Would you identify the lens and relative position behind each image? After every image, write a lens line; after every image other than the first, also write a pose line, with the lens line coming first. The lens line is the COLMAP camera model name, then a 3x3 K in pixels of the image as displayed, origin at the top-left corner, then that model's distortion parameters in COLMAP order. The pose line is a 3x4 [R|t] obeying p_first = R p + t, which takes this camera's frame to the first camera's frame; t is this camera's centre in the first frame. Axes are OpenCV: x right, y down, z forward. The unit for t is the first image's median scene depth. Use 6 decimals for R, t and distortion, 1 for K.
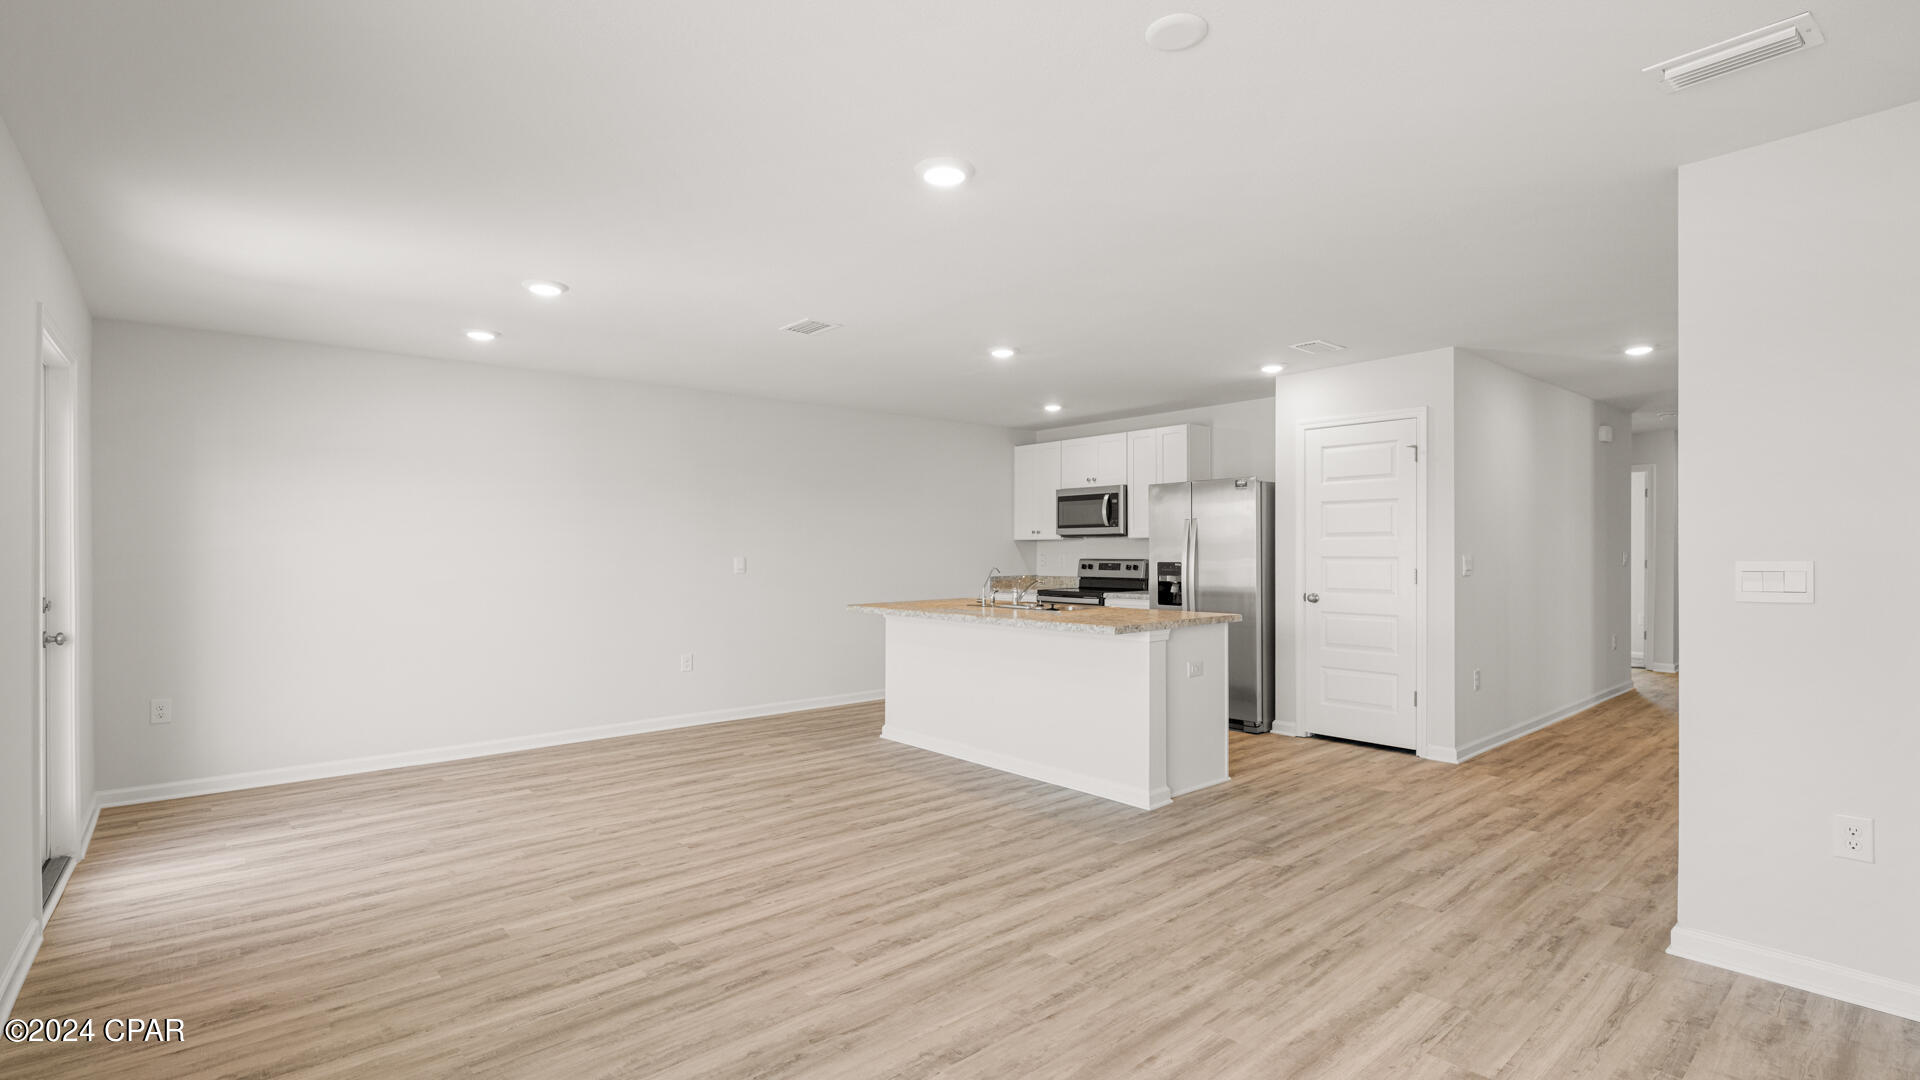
lens RADIAL K [[872.3, 0, 965.2], [0, 872.3, 556.9], [0, 0, 1]] dist [0.002456, 0.000306]
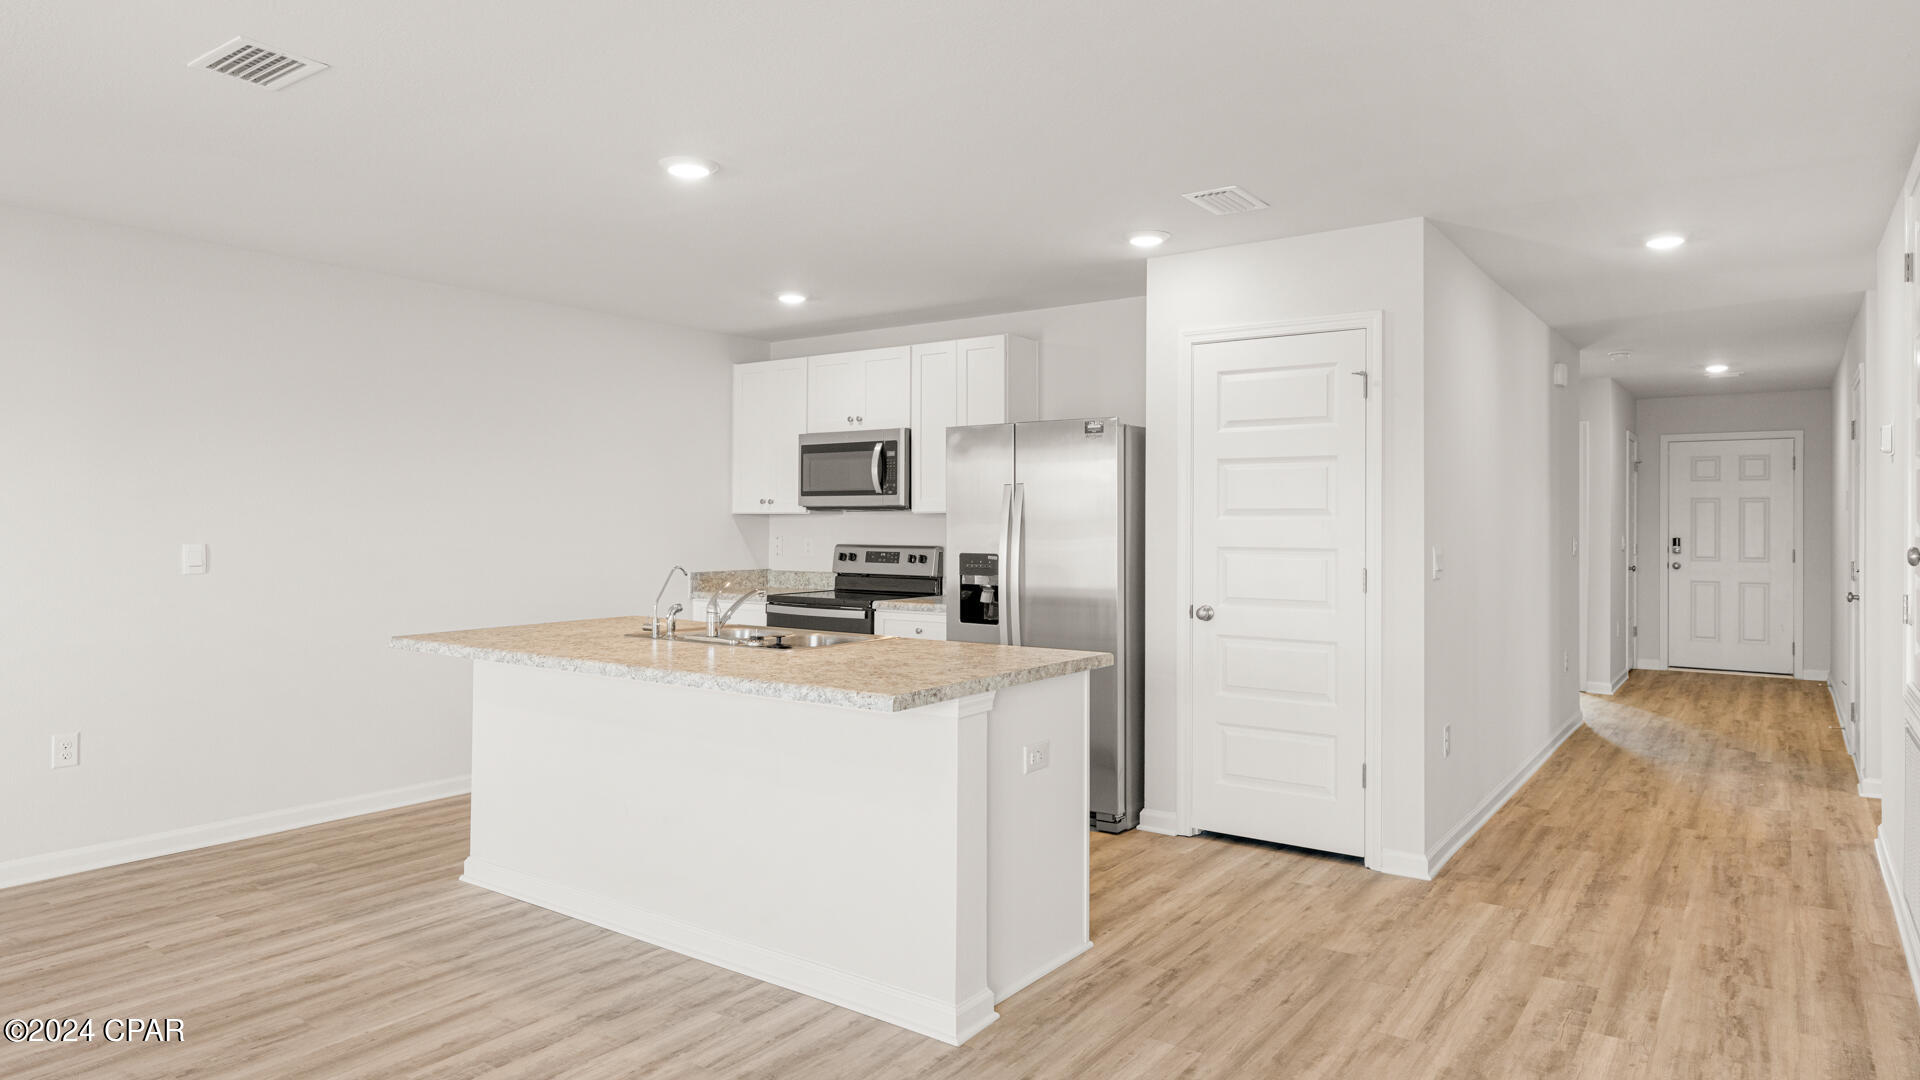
lens RADIAL K [[1139.1, 0, 962.4], [0, 1139.1, 511.3], [0, 0, 1]] dist [0.004338, -0.000523]
pose [[0.972679, 0.008922, 0.231982, 0.041621], [-0.004772, 0.999818, -0.018444, -0.010351], [-0.232105, 0.016833, 0.972545, 0.255254]]
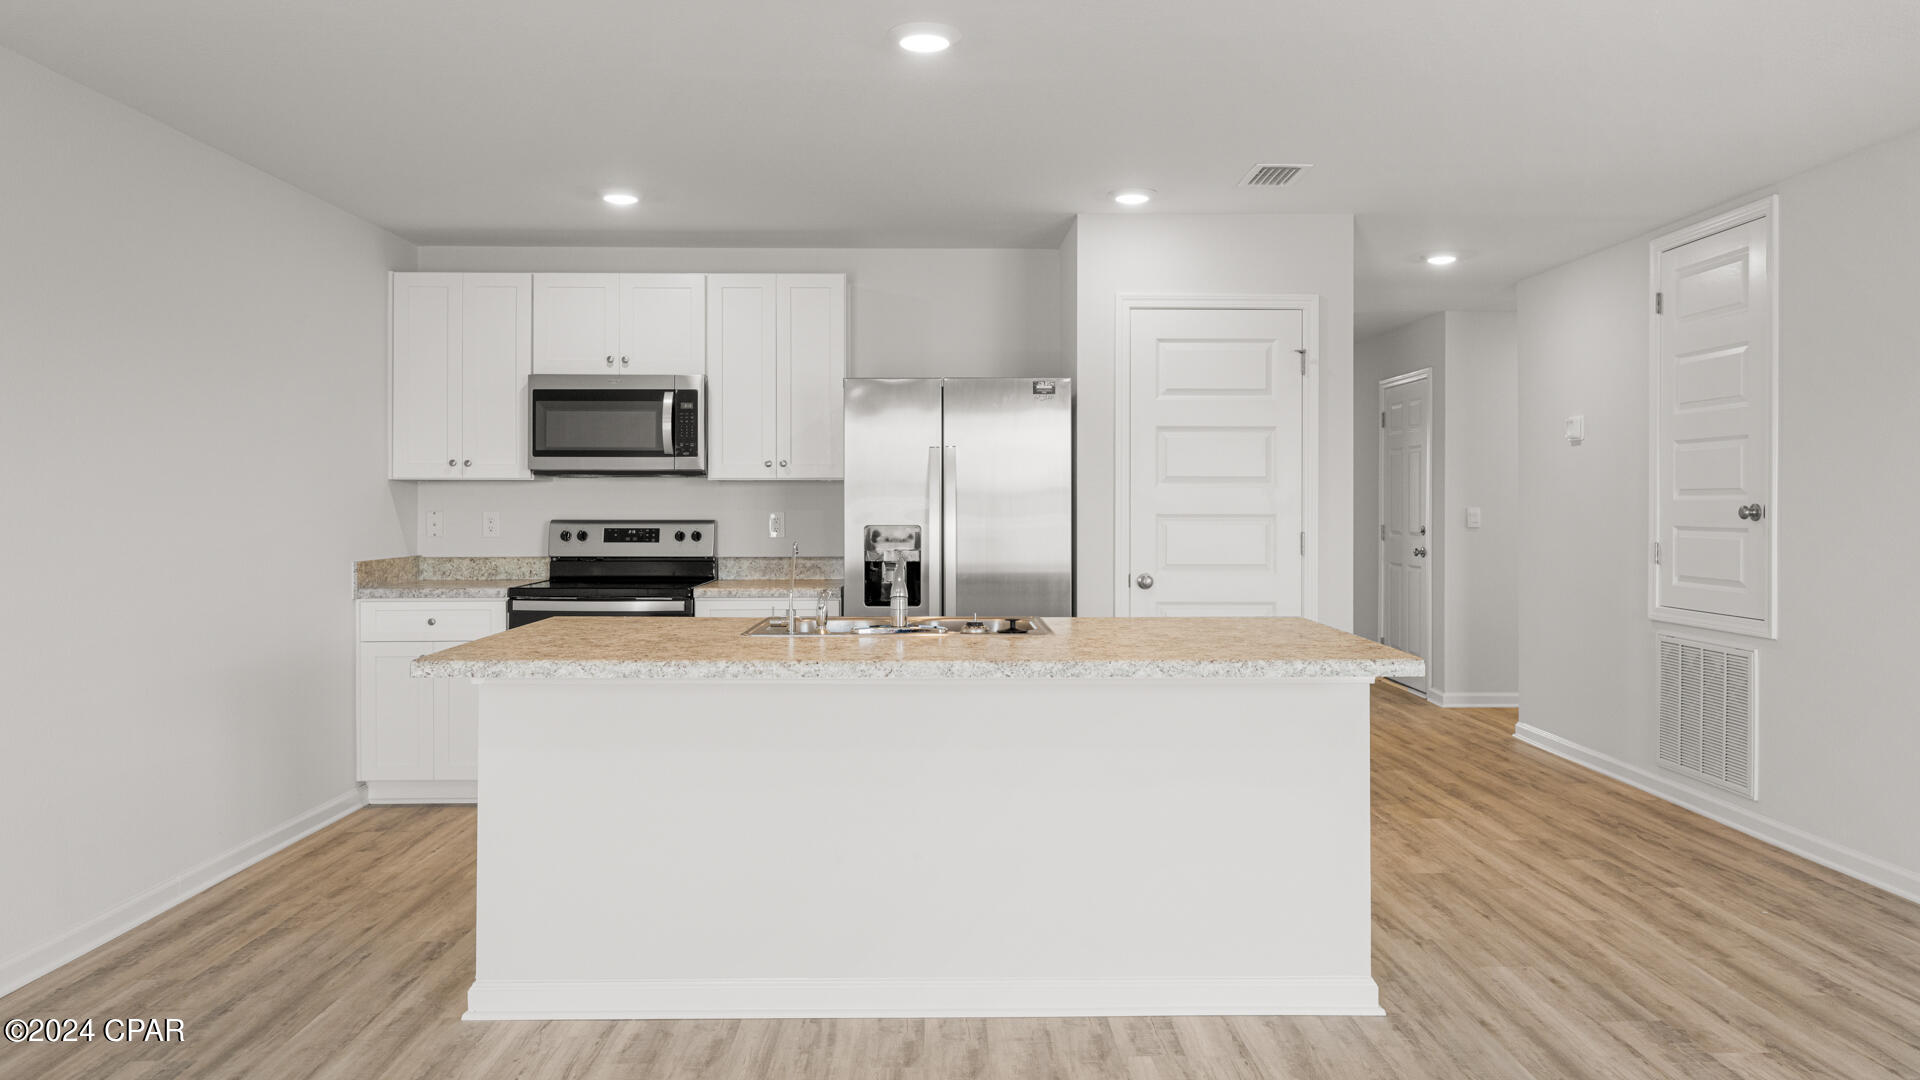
lens RADIAL K [[1279.5, 0, 956.7], [0, 1279.5, 497.9], [0, 0, 1]] dist [-0.001364, 0.005966]
pose [[0.643427, 0.007366, 0.765472, -0.395002], [0.002675, 0.999926, -0.011871, -0.001833], [-0.765503, 0.009685, 0.643360, 0.536762]]
